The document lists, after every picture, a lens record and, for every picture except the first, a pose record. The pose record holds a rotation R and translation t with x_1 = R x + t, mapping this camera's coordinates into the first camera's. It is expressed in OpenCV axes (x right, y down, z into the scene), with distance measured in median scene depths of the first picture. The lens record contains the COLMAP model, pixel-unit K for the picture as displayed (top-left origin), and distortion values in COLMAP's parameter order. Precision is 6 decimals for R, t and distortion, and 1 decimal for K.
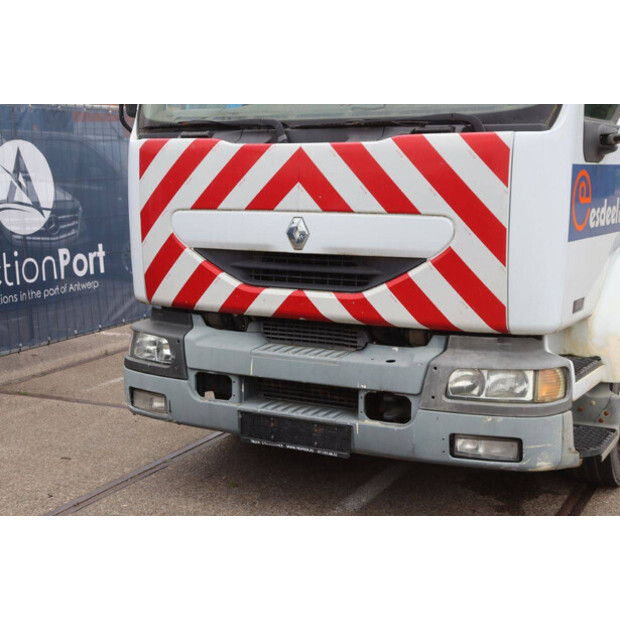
lens RADIAL K [[999.0, 0, 310.0], [0, 999.0, 310.0], [0, 0, 1]] dist [0.068530, 0.147983]
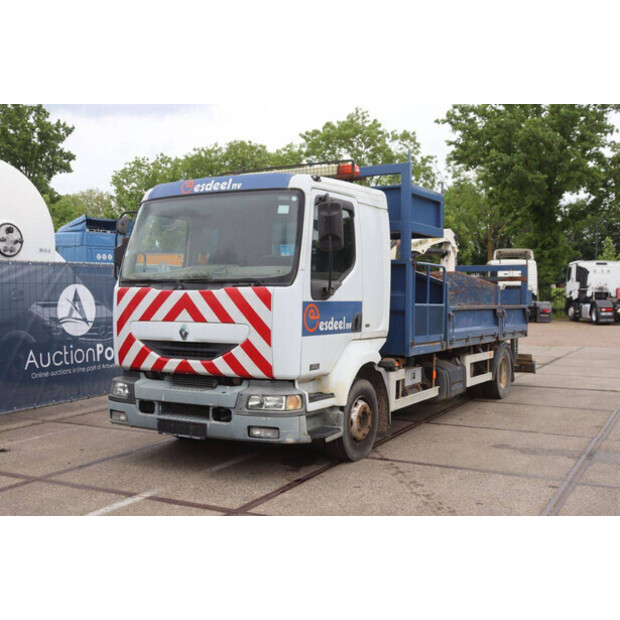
lens RADIAL K [[734.6, 0, 319.4], [0, 734.6, 300.5], [0, 0, 1]] dist [-0.039259, -0.015370]
pose [[0.999982, 0.004967, -0.003401, 0.275674], [-0.005376, 0.991056, -0.133338, 0.061599], [0.002709, 0.133354, 0.991065, -0.541623]]
